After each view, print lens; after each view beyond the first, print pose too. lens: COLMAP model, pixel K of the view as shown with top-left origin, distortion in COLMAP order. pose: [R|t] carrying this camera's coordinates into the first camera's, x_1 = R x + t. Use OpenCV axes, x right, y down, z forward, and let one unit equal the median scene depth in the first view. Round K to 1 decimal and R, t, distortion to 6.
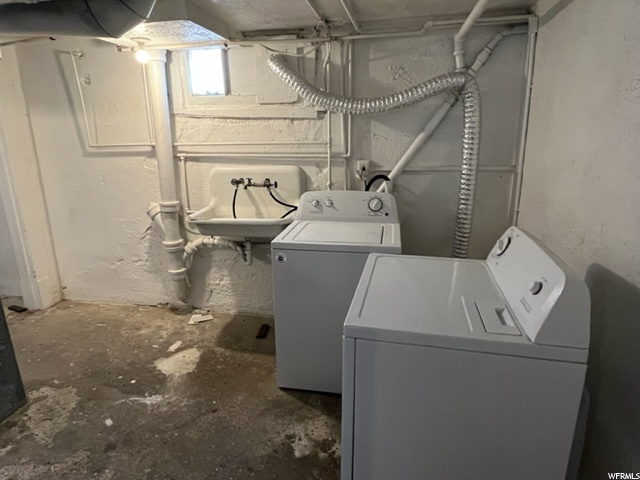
lens RADIAL K [[396.2, 0, 320.0], [0, 396.2, 240.0], [0, 0, 1]] dist [-0.004446, -0.000485]
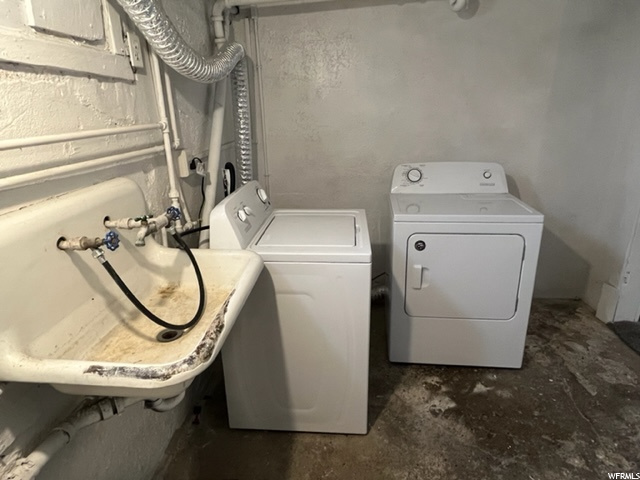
lens RADIAL K [[396.2, 0, 320.0], [0, 396.2, 240.0], [0, 0, 1]] dist [-0.004446, -0.000485]
pose [[-0.132302, -0.313322, 0.940386, -0.745581], [0.284775, 0.896713, 0.338836, -0.276819], [-0.949421, 0.312627, -0.029411, 1.044787]]
